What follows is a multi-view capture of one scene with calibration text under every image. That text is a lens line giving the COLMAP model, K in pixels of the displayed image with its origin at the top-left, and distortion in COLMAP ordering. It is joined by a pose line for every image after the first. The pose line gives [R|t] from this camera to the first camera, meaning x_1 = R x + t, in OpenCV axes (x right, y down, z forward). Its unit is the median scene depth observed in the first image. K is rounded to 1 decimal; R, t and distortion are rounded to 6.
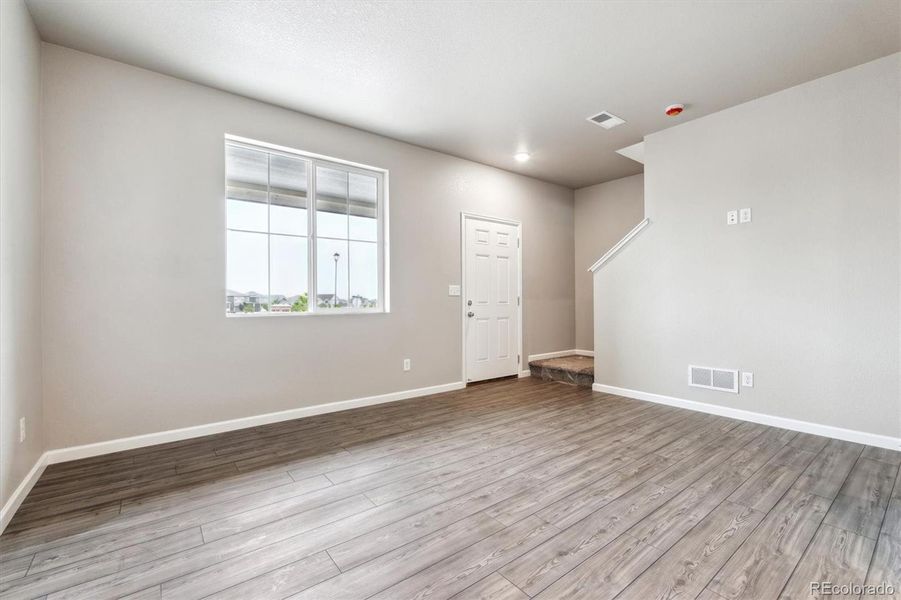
lens RADIAL K [[390.0, 0, 453.8], [0, 390.0, 302.2], [0, 0, 1]] dist [-0.001678, 0.001527]
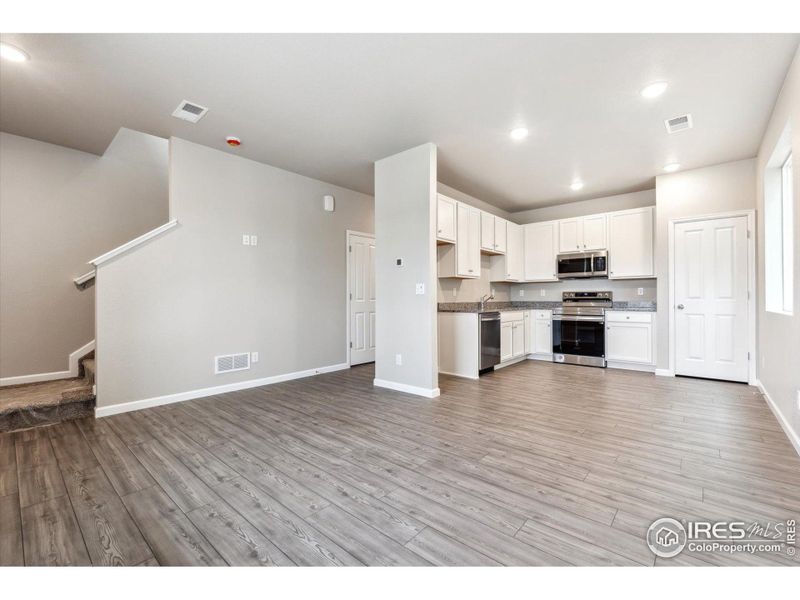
lens RADIAL K [[350.5, 0, 396.3], [0, 350.5, 296.7], [0, 0, 1]] dist [-0.008544, 0.001852]
pose [[-0.184746, 0.011404, 0.982720, -0.564877], [0.009902, 0.999904, -0.009742, -0.003712], [-0.982736, 0.007931, -0.184841, 0.693013]]
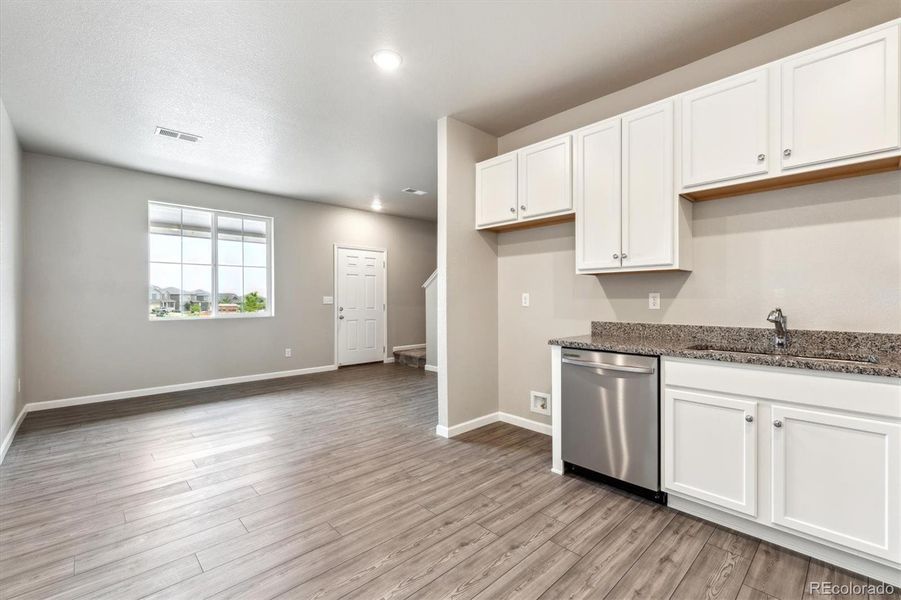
lens RADIAL K [[390.0, 0, 452.3], [0, 390.0, 300.7], [0, 0, 1]] dist [-0.001678, 0.001527]
pose [[0.995260, 0.002910, 0.097203, 0.405816], [-0.002712, 0.999994, -0.002174, -0.034451], [-0.097208, 0.001900, 0.995262, -0.574617]]
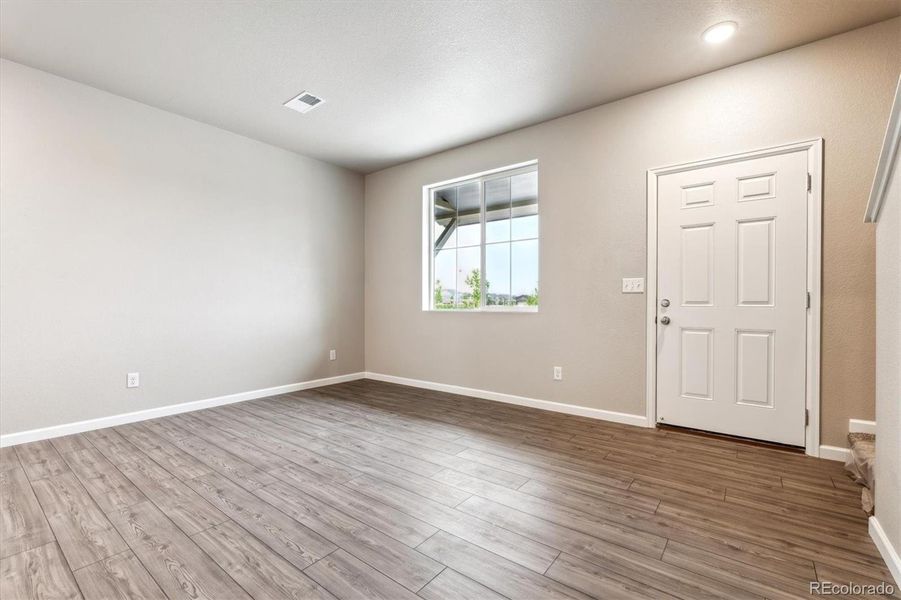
lens RADIAL K [[390.0, 0, 448.5], [0, 390.0, 307.8], [0, 0, 1]] dist [-0.001678, 0.001527]
pose [[0.249143, 0.016813, -0.968321, 0.794042], [-0.005213, 0.999858, 0.016020, 0.001316], [0.968453, 0.001057, 0.249195, 0.651620]]
